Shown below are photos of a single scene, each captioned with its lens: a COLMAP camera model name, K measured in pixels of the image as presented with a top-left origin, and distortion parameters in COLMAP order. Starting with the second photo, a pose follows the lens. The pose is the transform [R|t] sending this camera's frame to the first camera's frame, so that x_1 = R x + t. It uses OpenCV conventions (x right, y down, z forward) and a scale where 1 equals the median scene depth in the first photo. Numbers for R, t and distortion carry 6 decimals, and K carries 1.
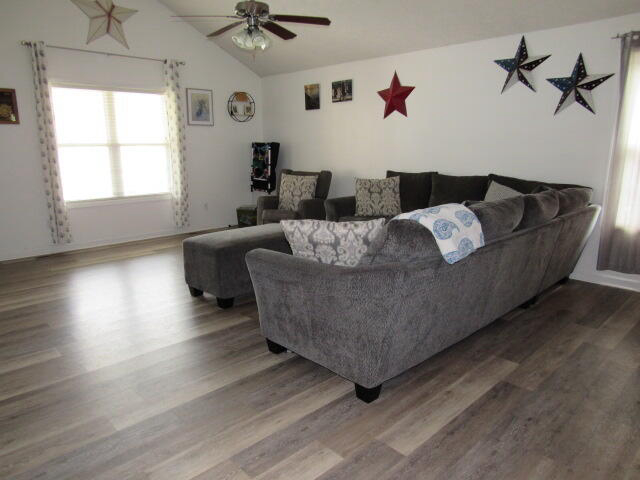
lens RADIAL K [[460.2, 0, 318.9], [0, 460.2, 242.3], [0, 0, 1]] dist [-0.029679, 0.006955]
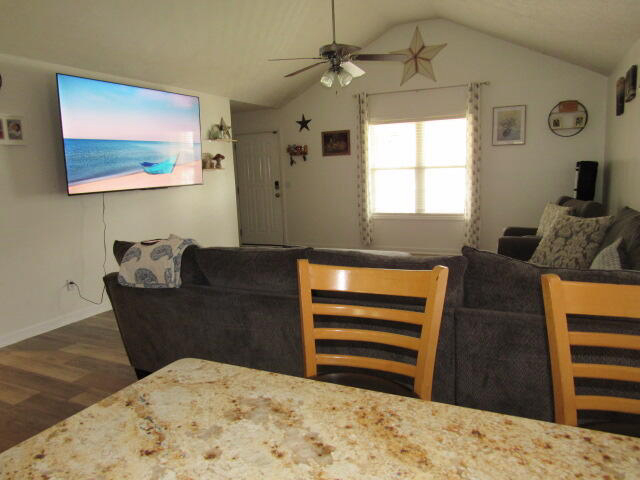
lens RADIAL K [[460.2, 0, 318.9], [0, 460.2, 242.3], [0, 0, 1]] dist [-0.029679, 0.006955]
pose [[0.336056, 0.139327, -0.931480, 0.547059], [-0.163939, 0.982554, 0.087821, -0.087325], [0.927465, 0.123193, 0.353034, 0.373878]]
